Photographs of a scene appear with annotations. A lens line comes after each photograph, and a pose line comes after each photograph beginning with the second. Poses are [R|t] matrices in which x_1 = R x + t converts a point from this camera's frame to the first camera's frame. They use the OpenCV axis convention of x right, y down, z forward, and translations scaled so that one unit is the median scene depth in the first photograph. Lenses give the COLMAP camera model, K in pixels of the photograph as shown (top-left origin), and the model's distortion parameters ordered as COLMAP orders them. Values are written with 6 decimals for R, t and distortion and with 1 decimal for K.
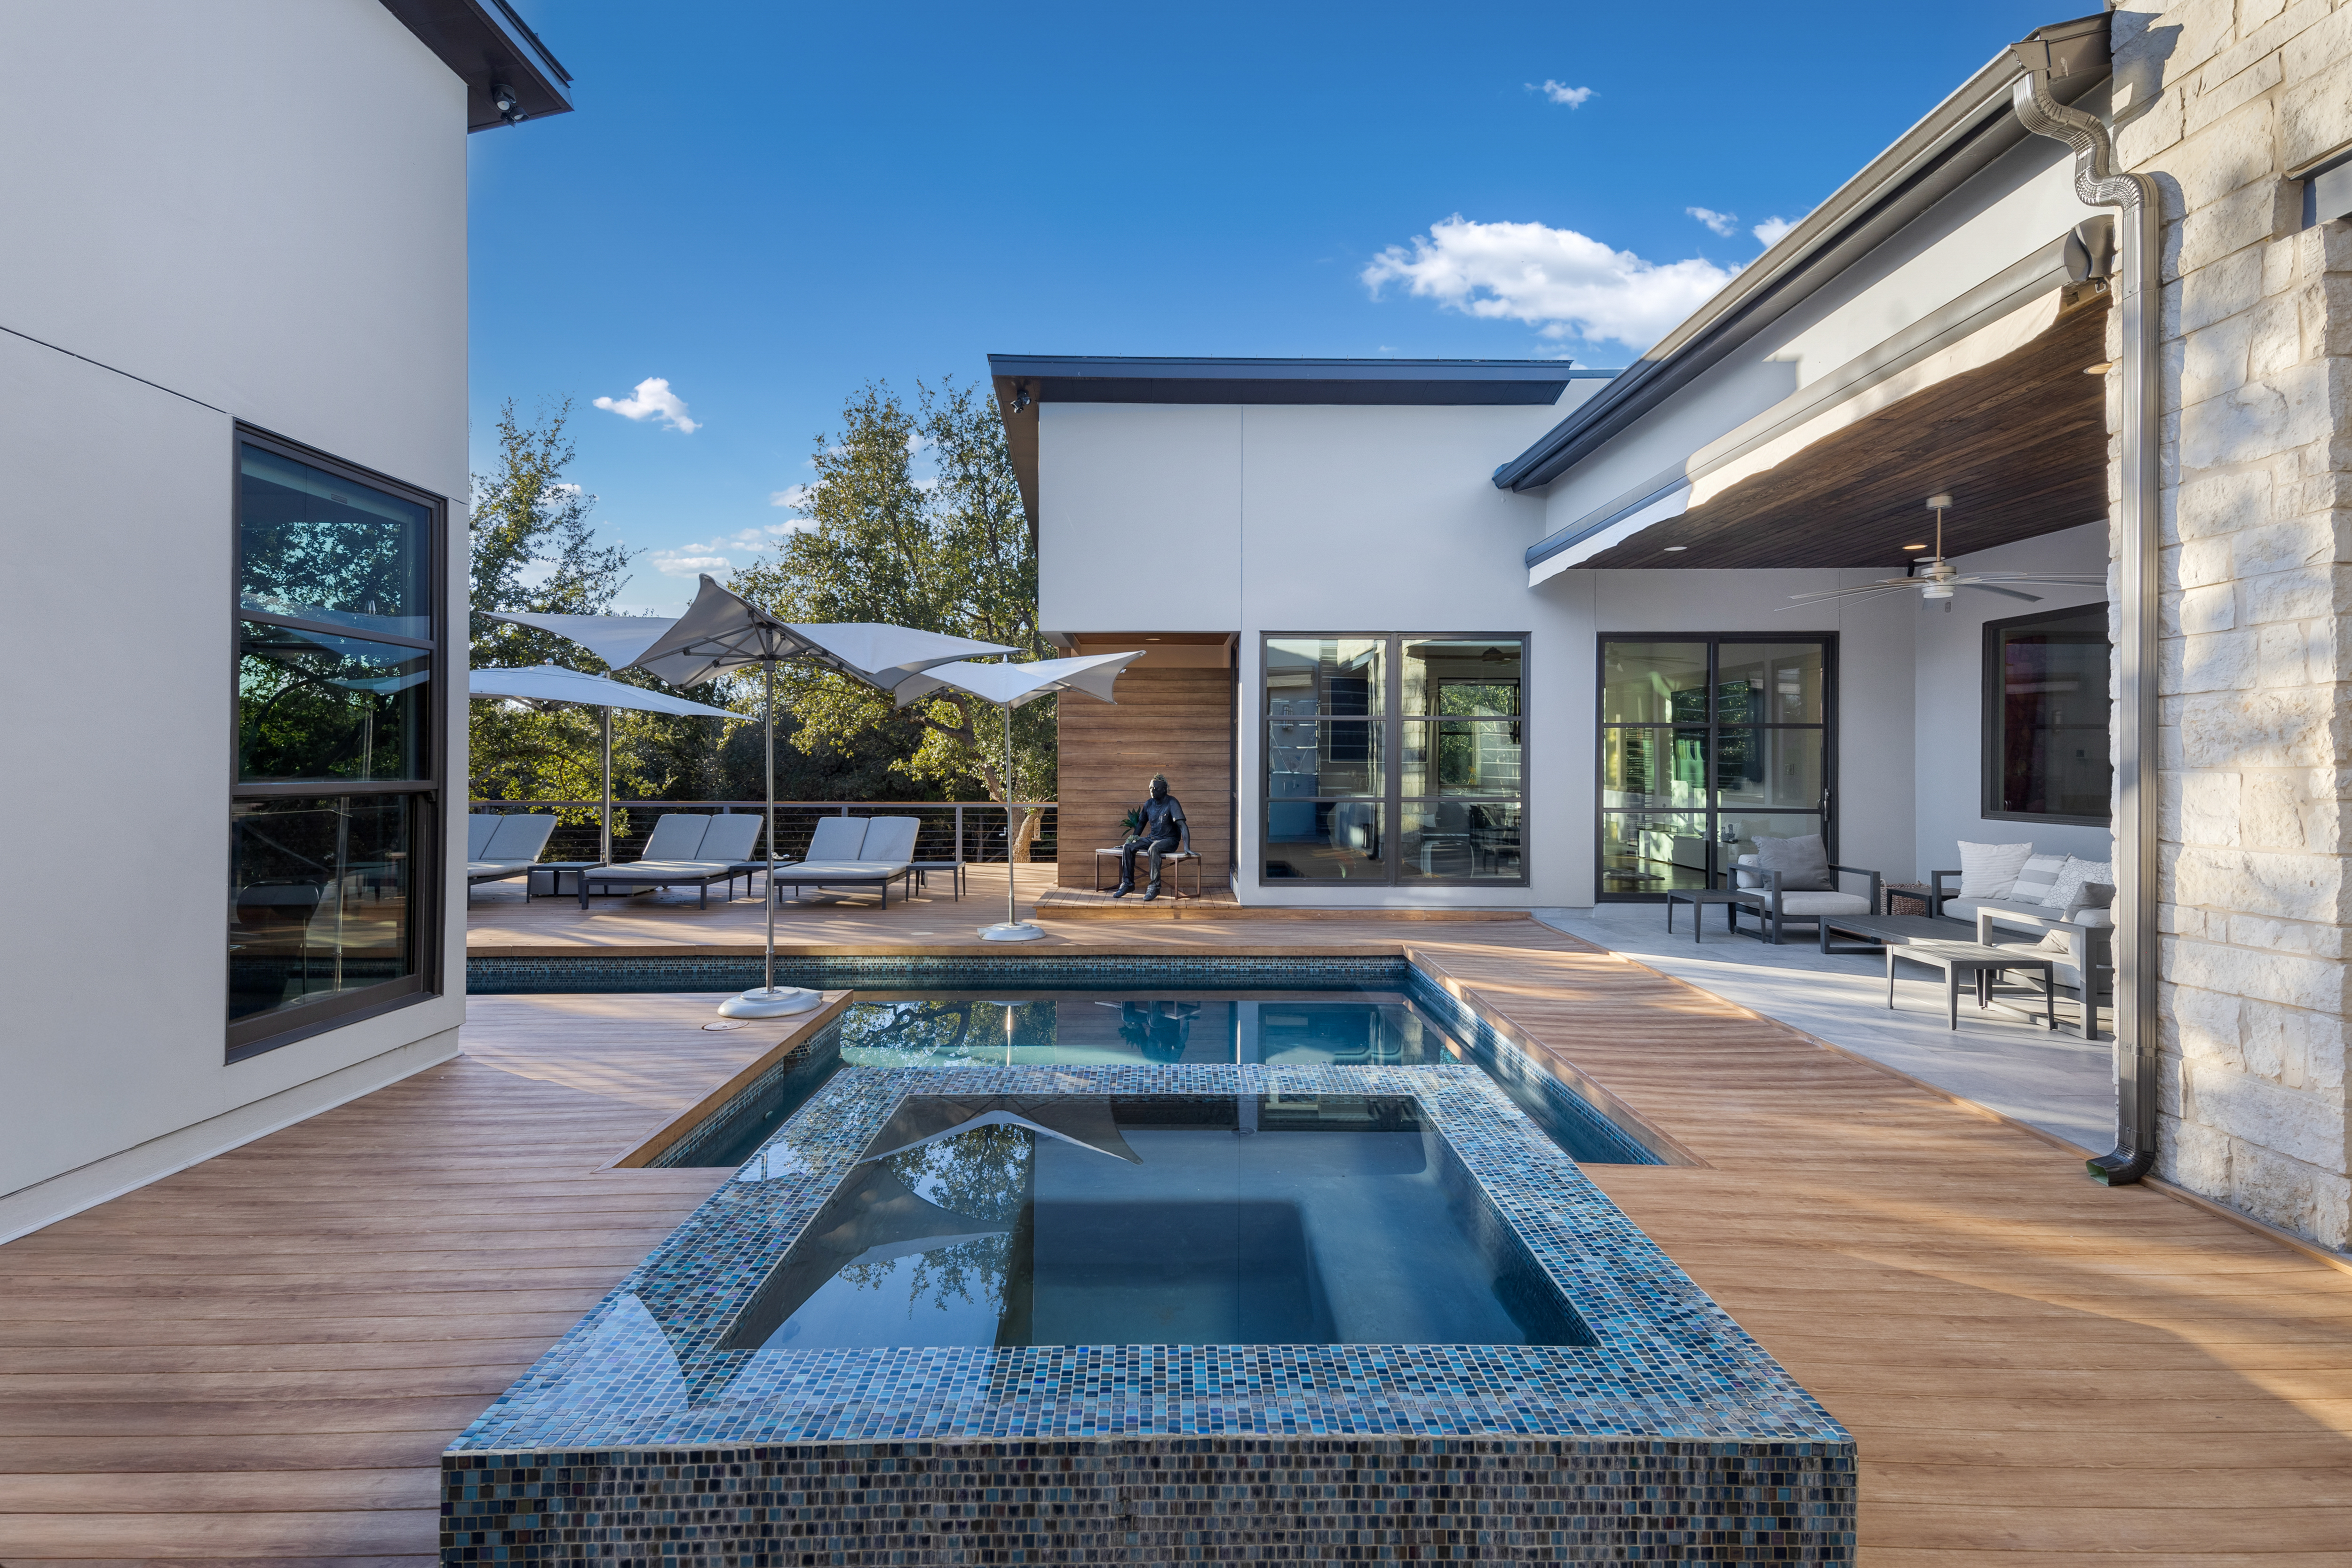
lens RADIAL K [[1172.2, 0, 1172.2], [0, 1172.2, 761.8], [0, 0, 1]] dist [0.032756, -0.000168]
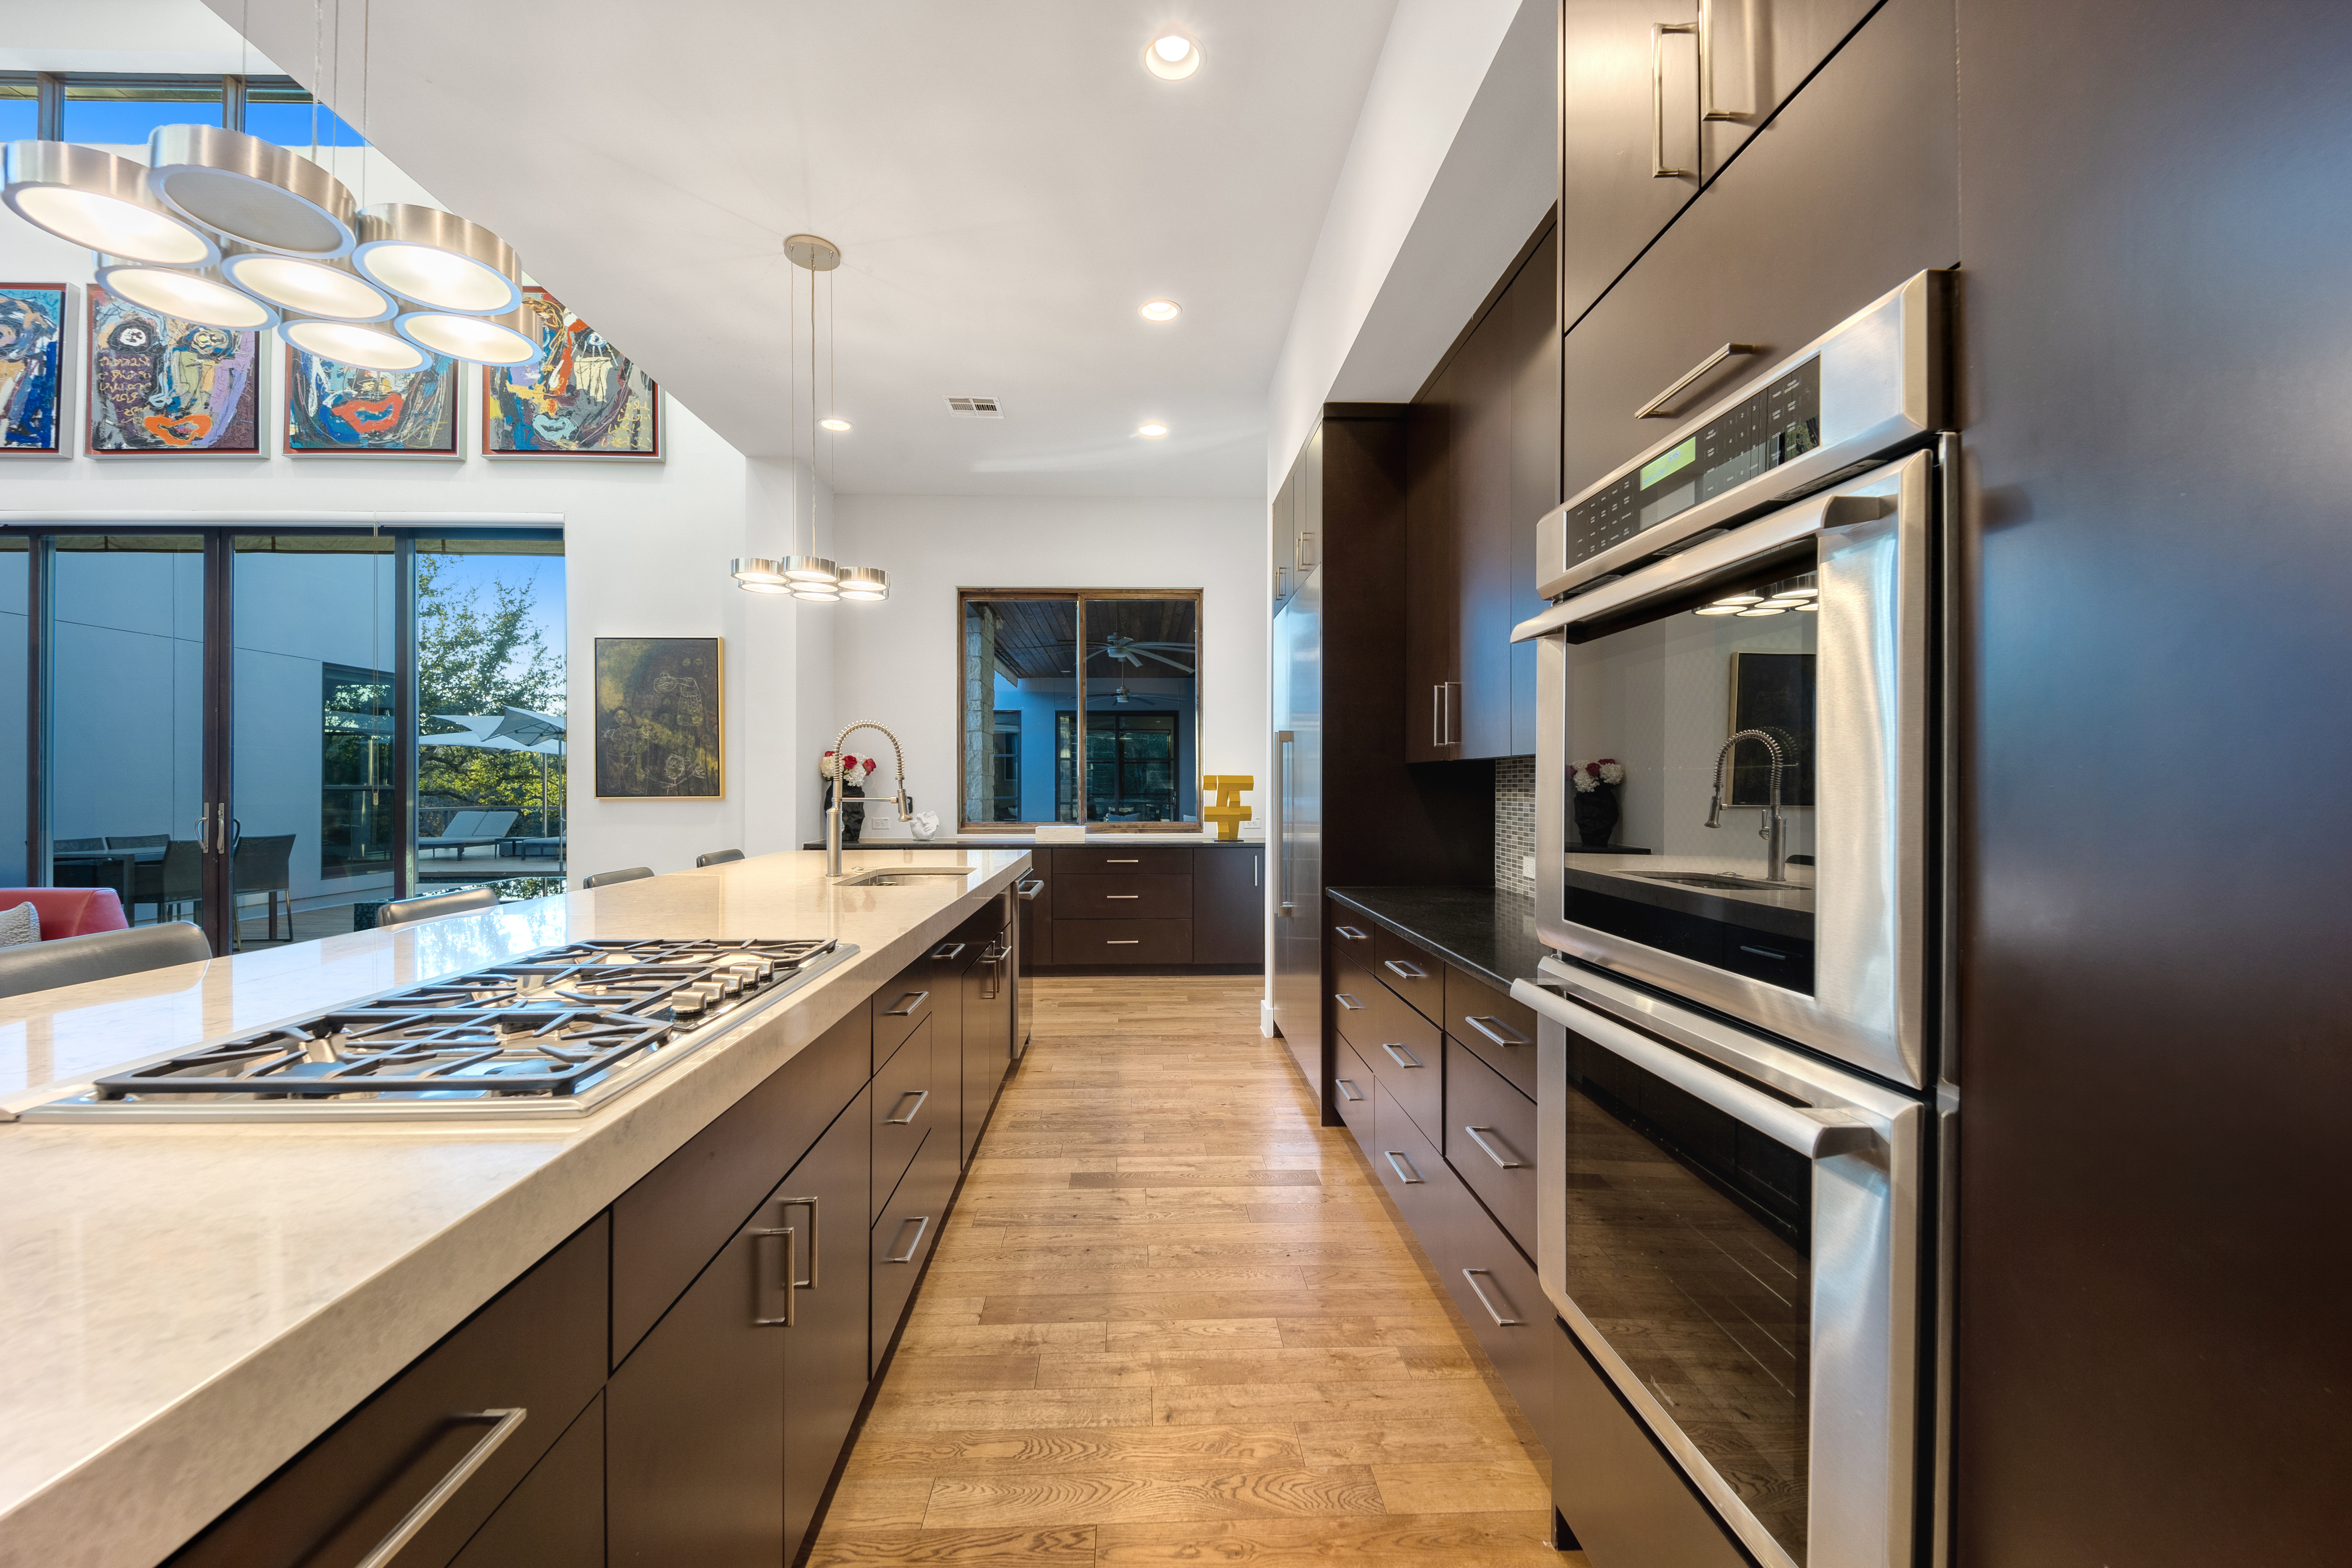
lens RADIAL K [[995.0, 0, 1184.0], [0, 995.0, 795.6], [0, 0, 1]] dist [-0.025810, -0.001269]
pose [[0.999696, -0.002155, 0.024577, 0.470279], [0.001888, 0.999939, 0.010869, 0.010341], [-0.024599, -0.010820, 0.999639, -0.531003]]
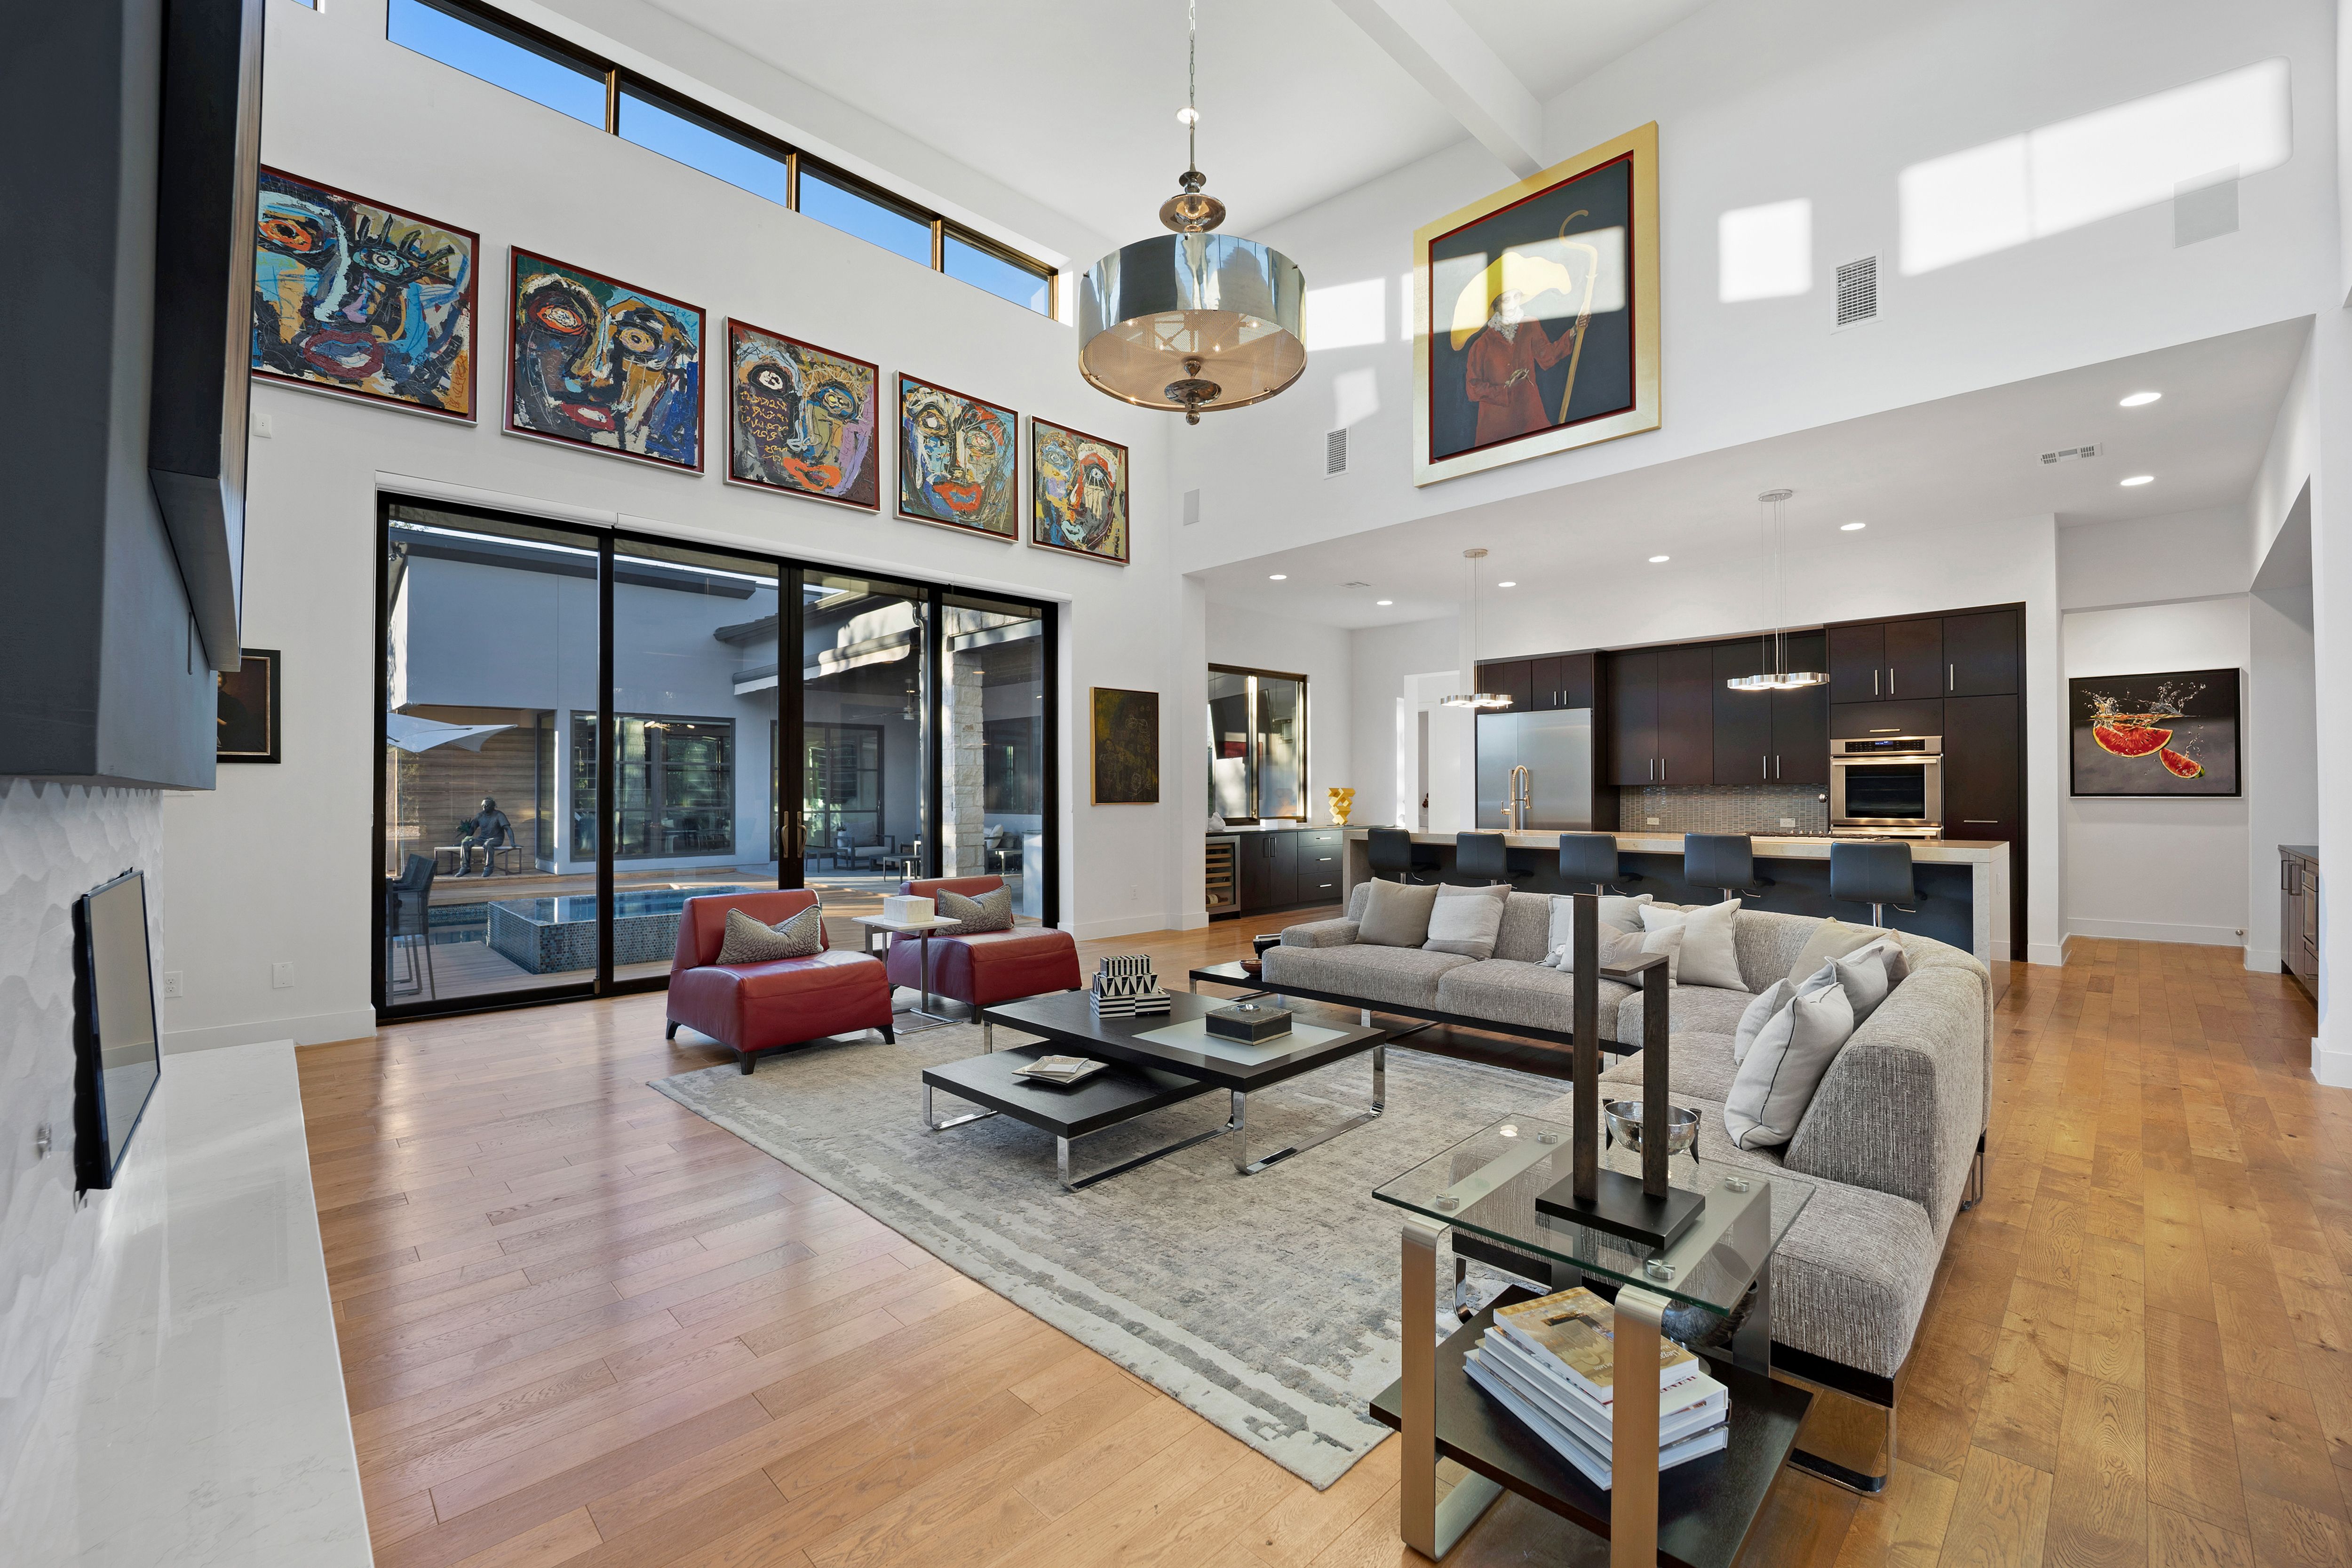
lens RADIAL K [[995.0, 0, 1174.4], [0, 995.0, 783.7], [0, 0, 1]] dist [-0.025810, -0.001269]
pose [[0.740919, 0.002731, 0.671589, -0.212168], [0.003534, 0.999962, -0.007965, 0.008248], [-0.671585, 0.008275, 0.740881, -0.575365]]
